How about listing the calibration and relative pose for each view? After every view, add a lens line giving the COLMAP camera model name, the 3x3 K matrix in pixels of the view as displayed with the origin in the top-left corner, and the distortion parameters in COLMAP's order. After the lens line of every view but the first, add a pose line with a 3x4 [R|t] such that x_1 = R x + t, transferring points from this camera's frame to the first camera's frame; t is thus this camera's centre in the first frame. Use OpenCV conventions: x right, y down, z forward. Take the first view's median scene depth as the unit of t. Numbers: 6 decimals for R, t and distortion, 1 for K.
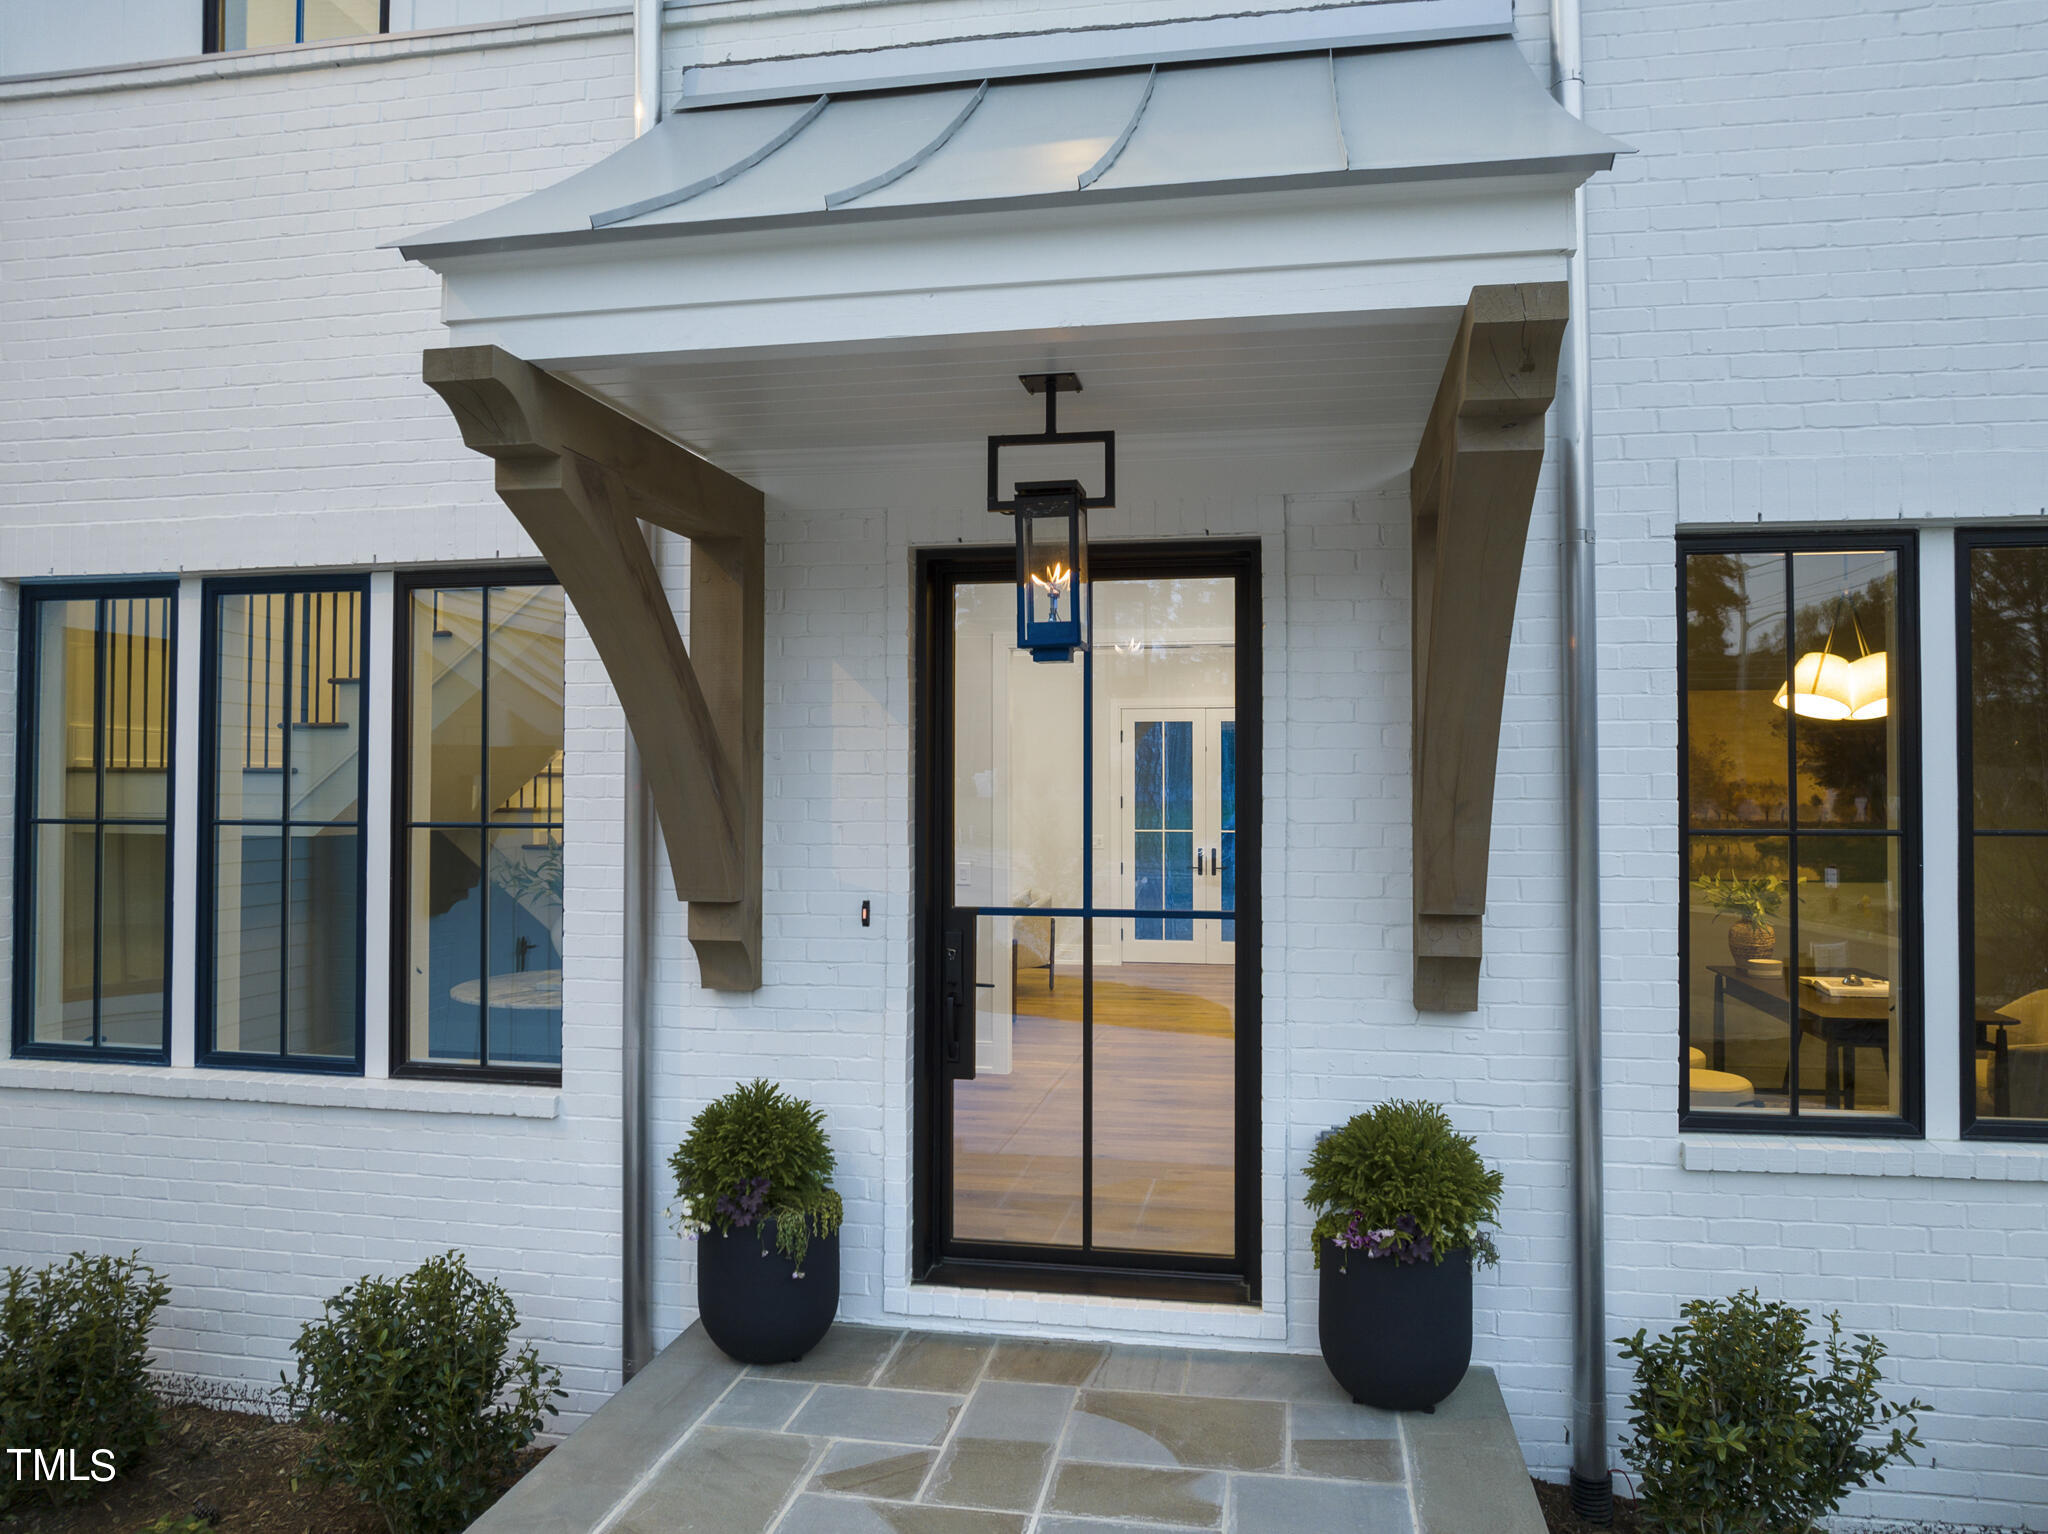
lens RADIAL K [[1438.7, 0, 1017.2], [0, 1438.7, 765.6], [0, 0, 1]] dist [-0.053894, 0.025262]
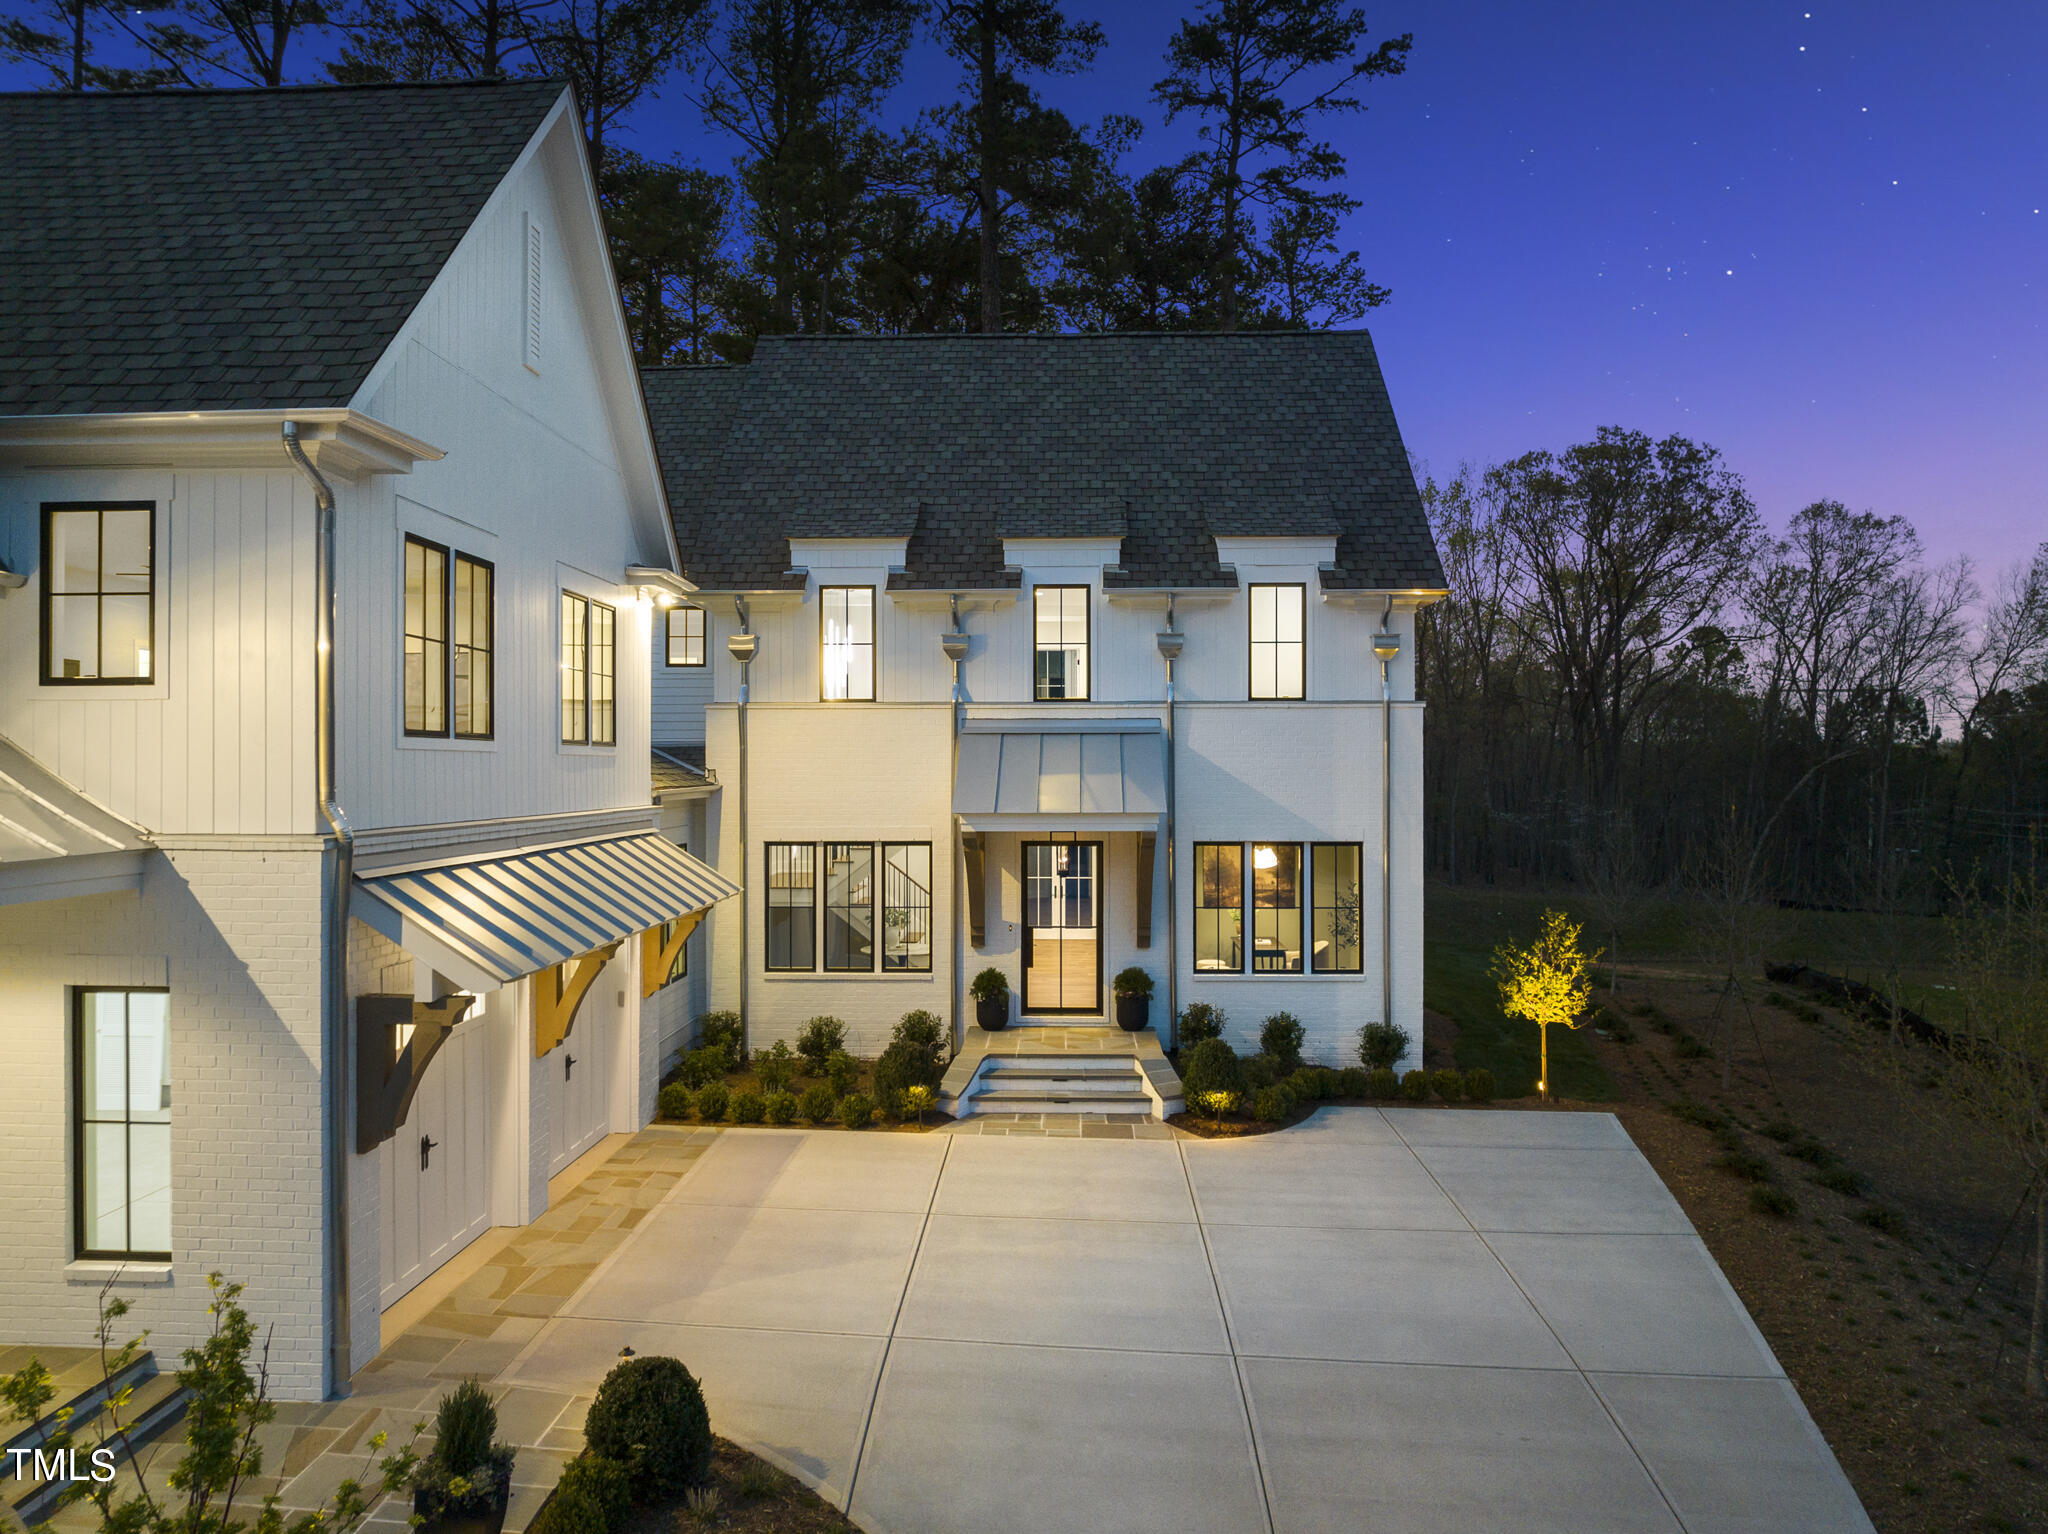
lens RADIAL K [[1450.3, 0, 1019.2], [0, 1450.3, 759.7], [0, 0, 1]] dist [-0.036292, 0.001278]
pose [[0.988579, -0.002043, 0.150692, -0.750865], [0.000436, 0.999943, 0.010694, -0.455200], [-0.150706, -0.010506, 0.988523, -3.336470]]
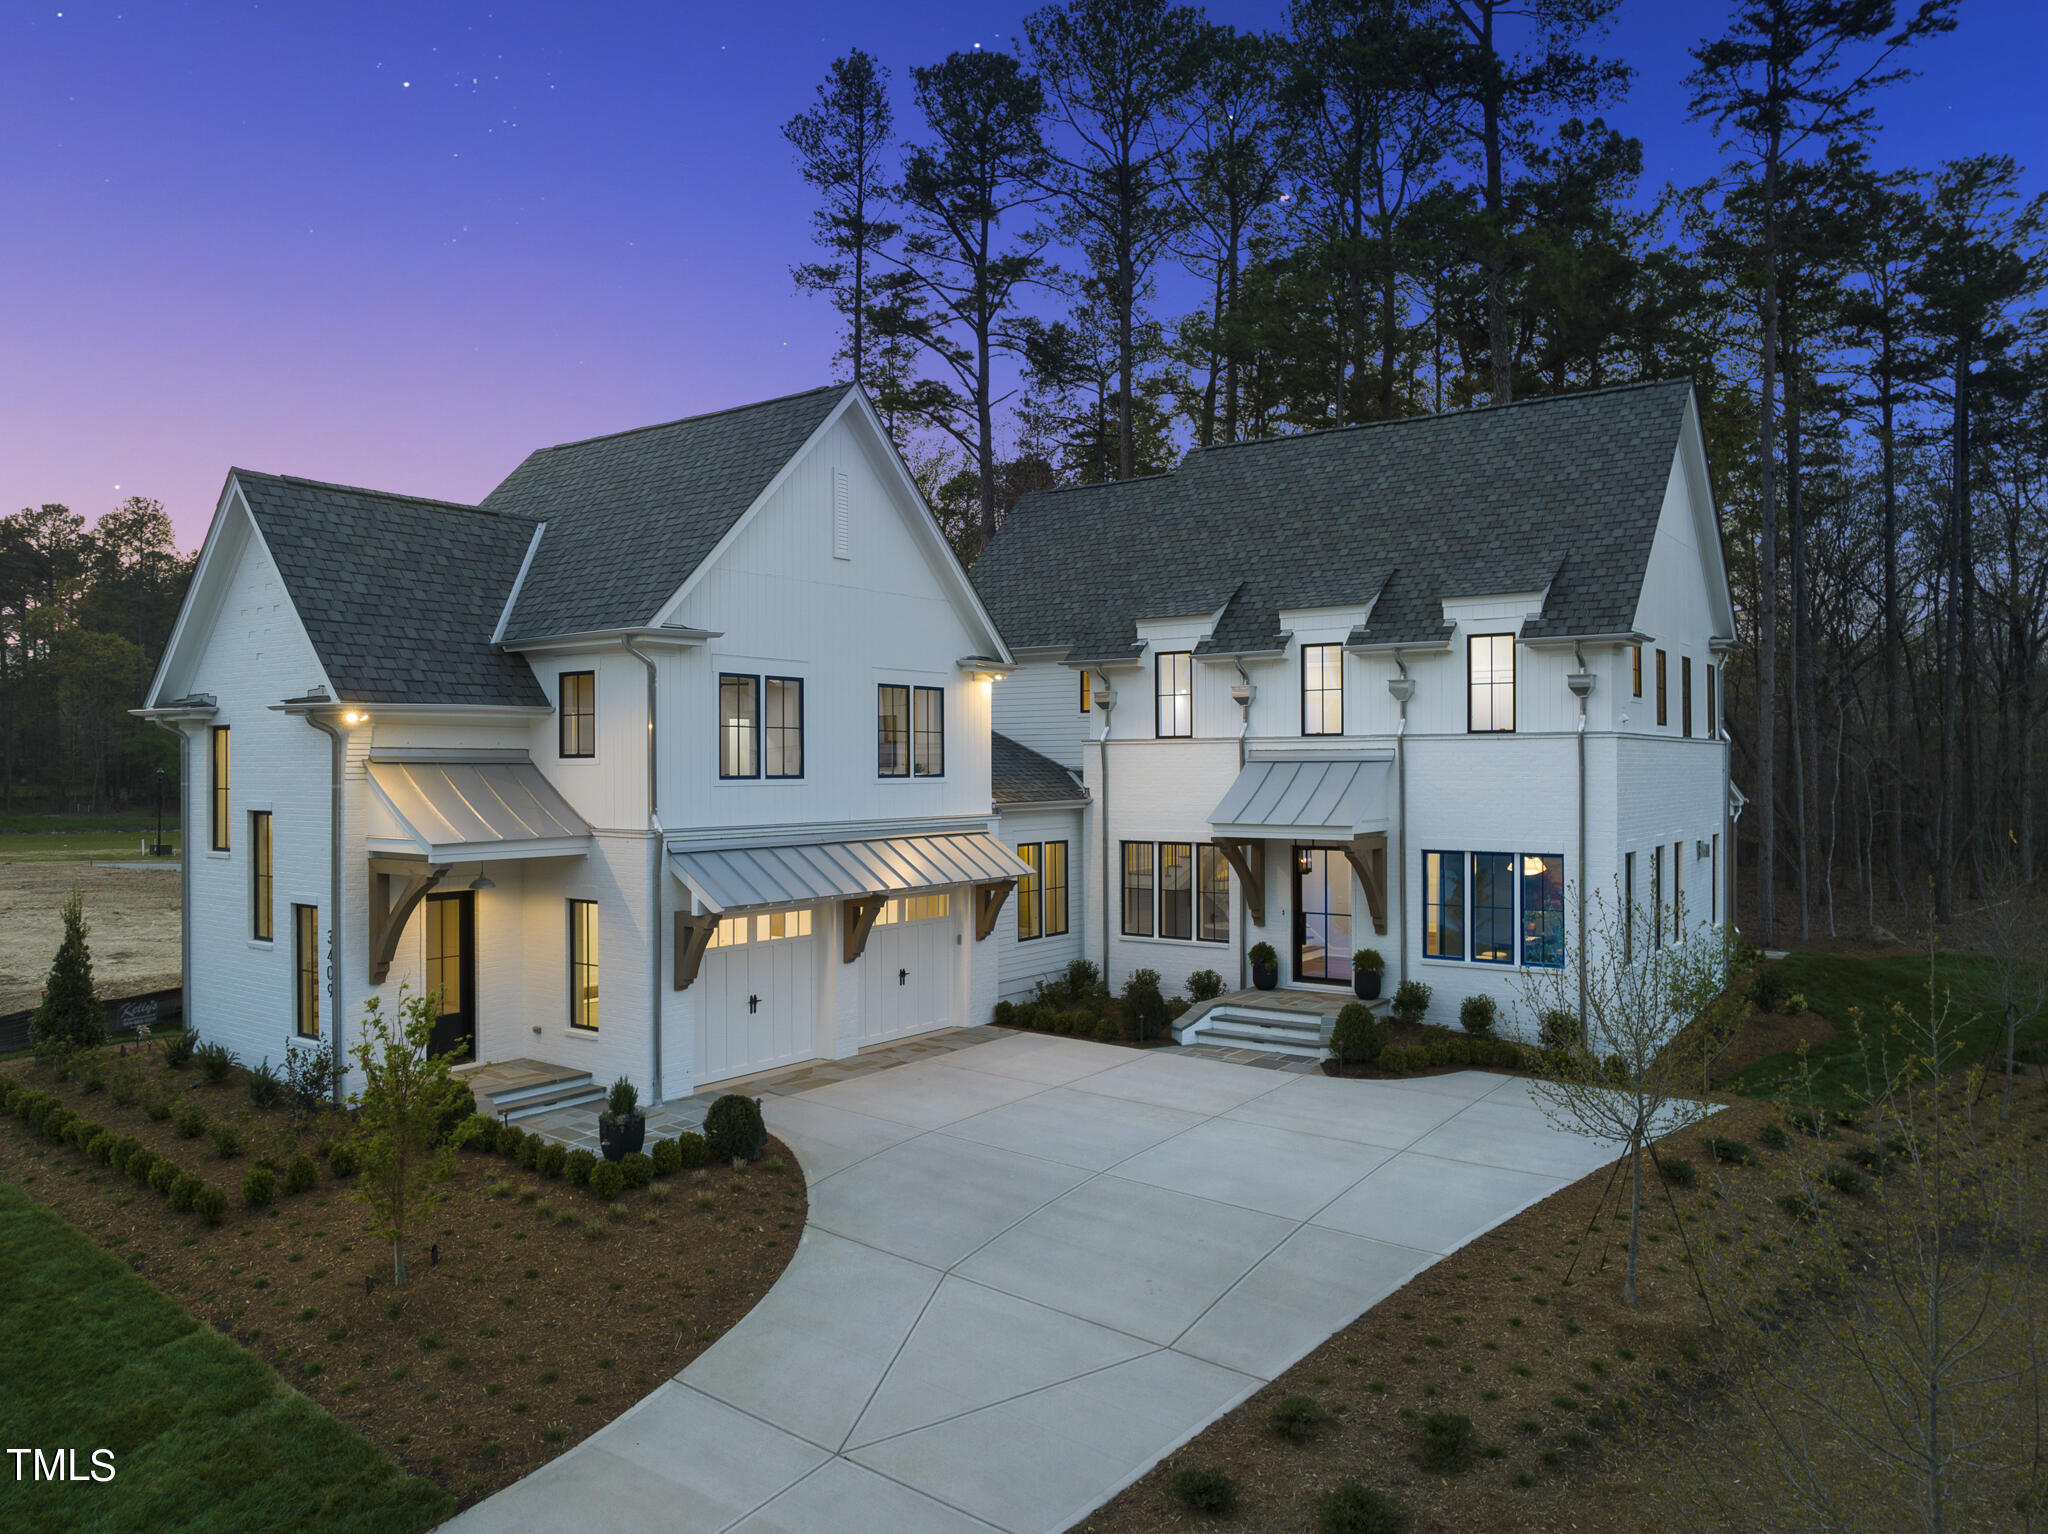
lens RADIAL K [[1437.6, 0, 1017.4], [0, 1437.6, 767.6], [0, 0, 1]] dist [-0.049365, 0.021691]
pose [[0.902750, -0.004323, -0.430144, 1.375752], [0.012179, 0.999805, 0.015513, -0.564074], [0.429994, -0.019243, 0.902627, -4.494653]]
